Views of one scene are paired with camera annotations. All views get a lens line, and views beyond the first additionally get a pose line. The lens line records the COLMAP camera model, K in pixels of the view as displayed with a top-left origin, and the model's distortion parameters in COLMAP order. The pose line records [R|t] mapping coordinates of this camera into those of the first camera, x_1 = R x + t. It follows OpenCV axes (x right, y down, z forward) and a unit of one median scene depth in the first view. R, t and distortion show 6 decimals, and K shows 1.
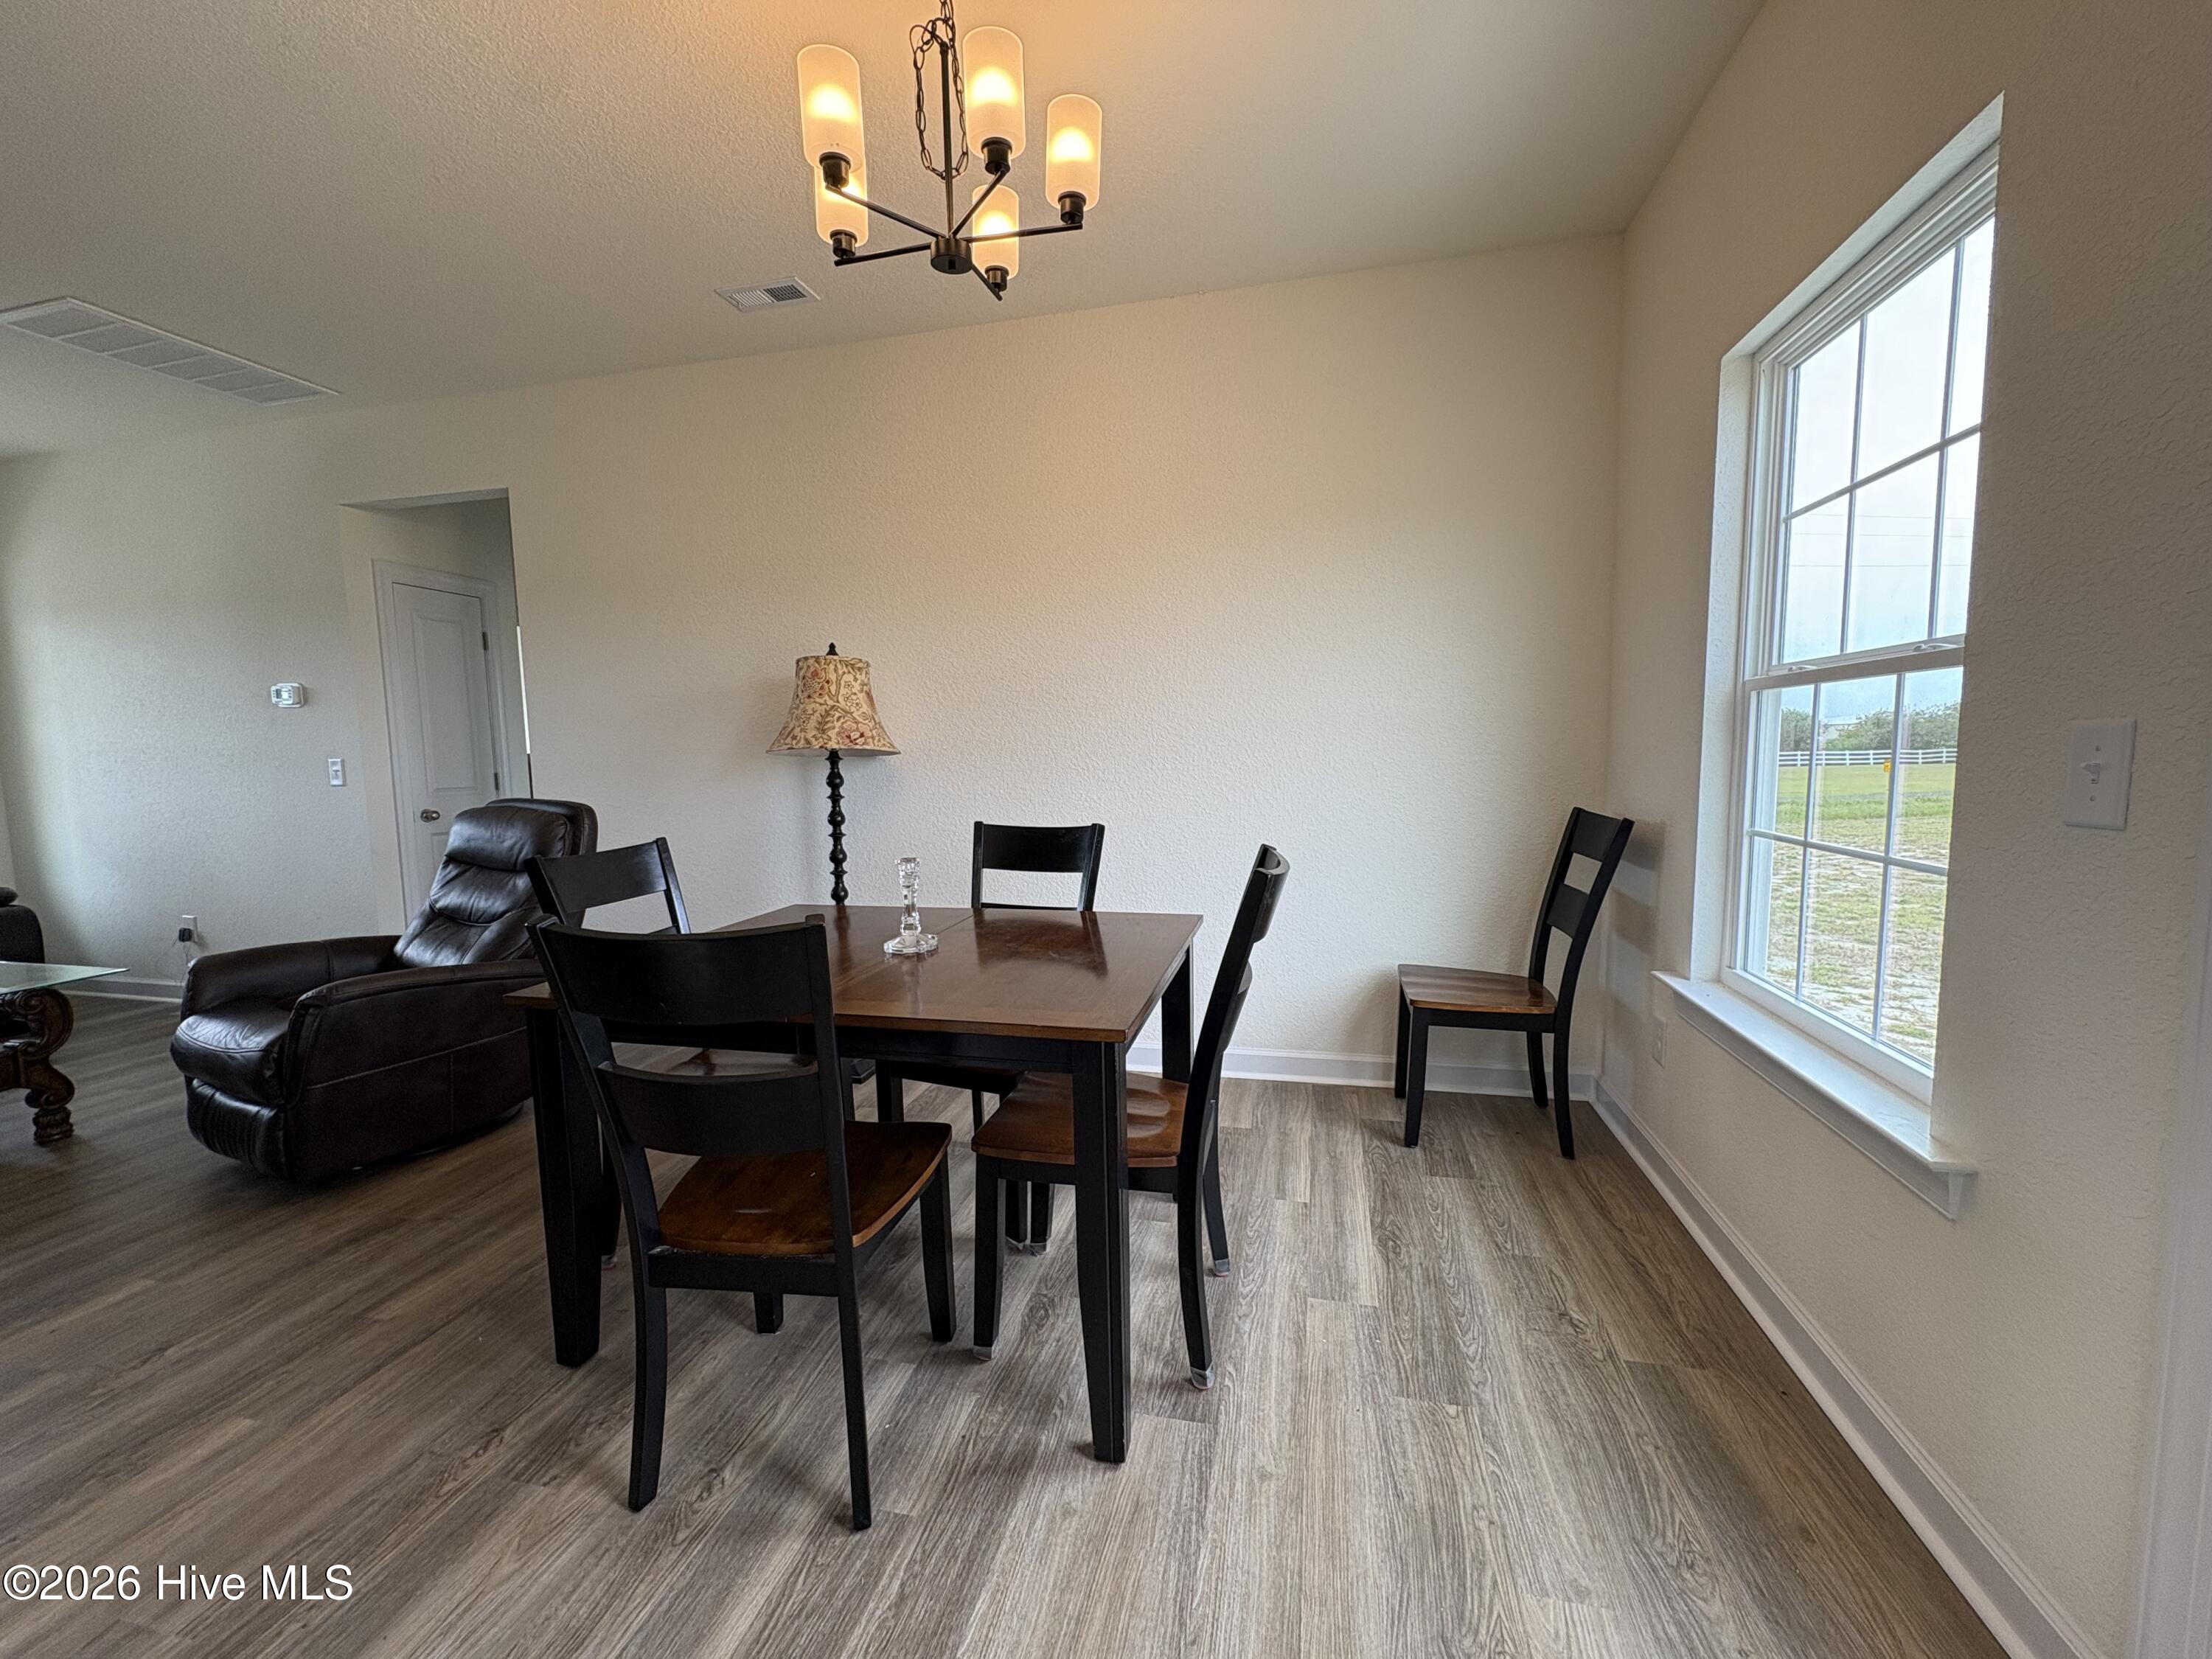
lens RADIAL K [[877.9, 0, 1106.0], [0, 877.9, 829.5], [0, 0, 1]] dist [0.000431, -0.000419]
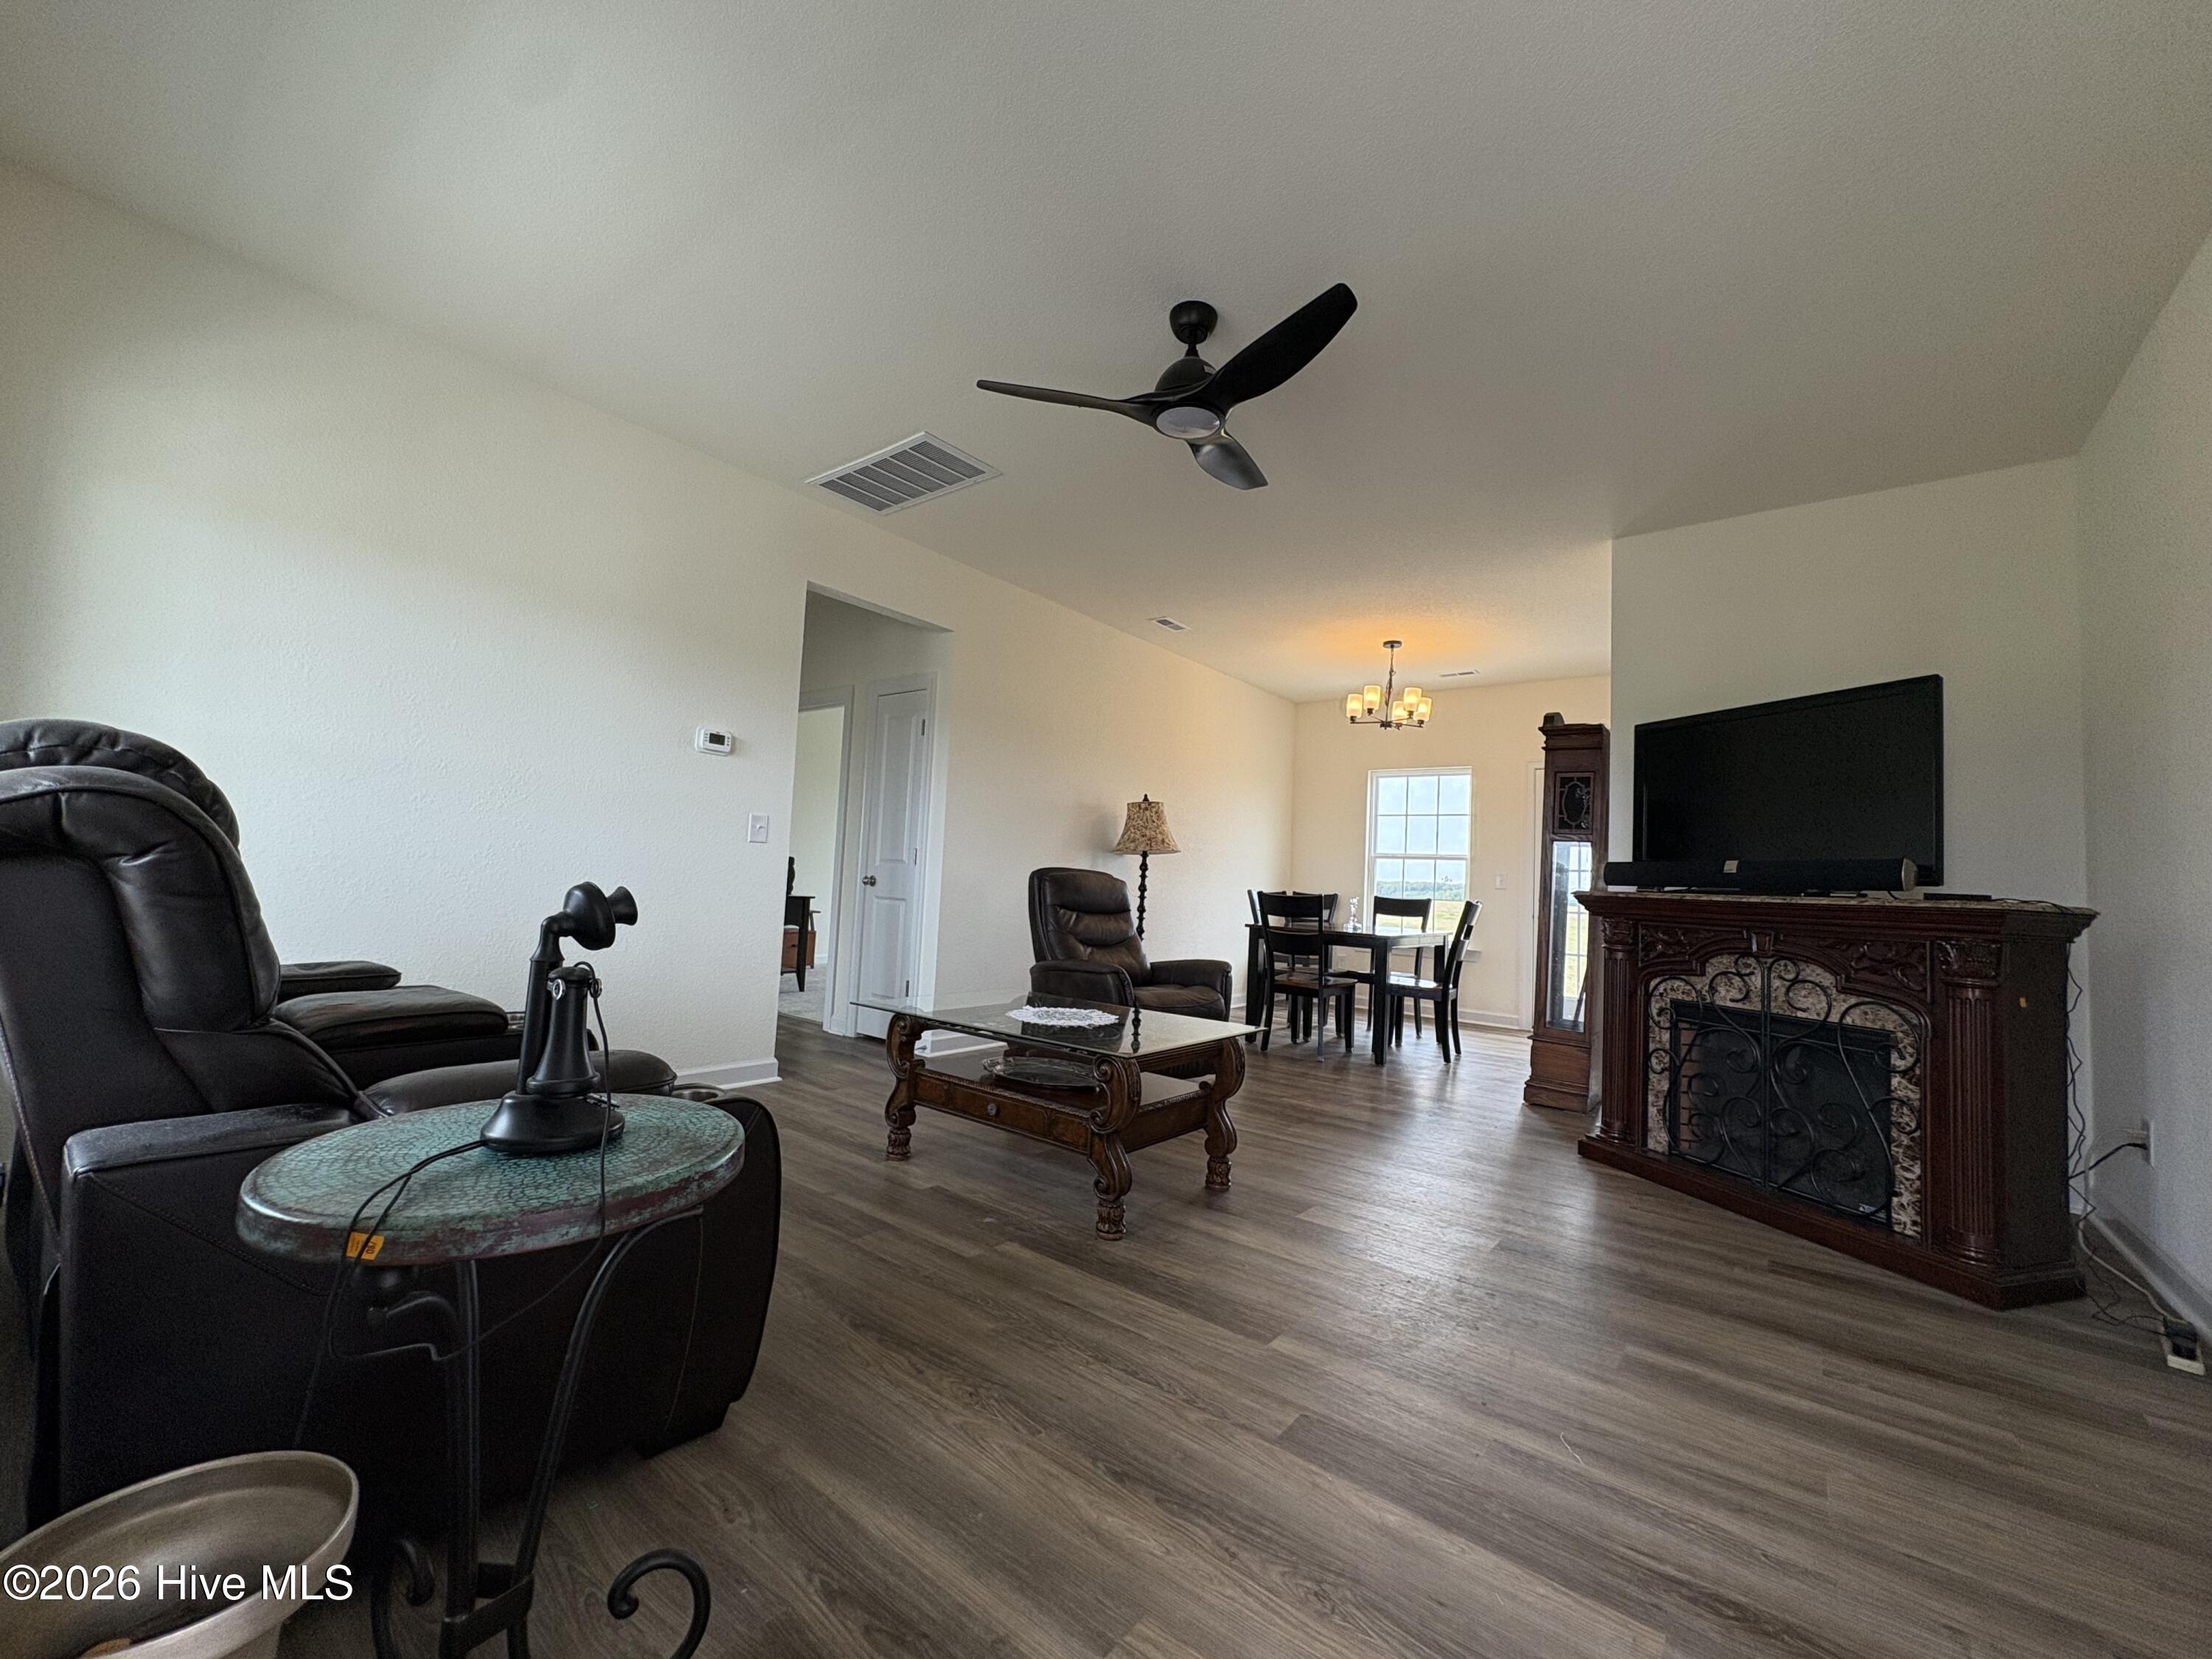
lens RADIAL K [[877.1, 0, 1106.0], [0, 877.1, 829.5], [0, 0, 1]] dist [-0.002441, -0.000554]
pose [[0.416080, 0.096080, 0.904238, -2.226644], [0.031019, 0.992324, -0.119714, 0.091924], [-0.908799, 0.077859, 0.409906, 0.351790]]
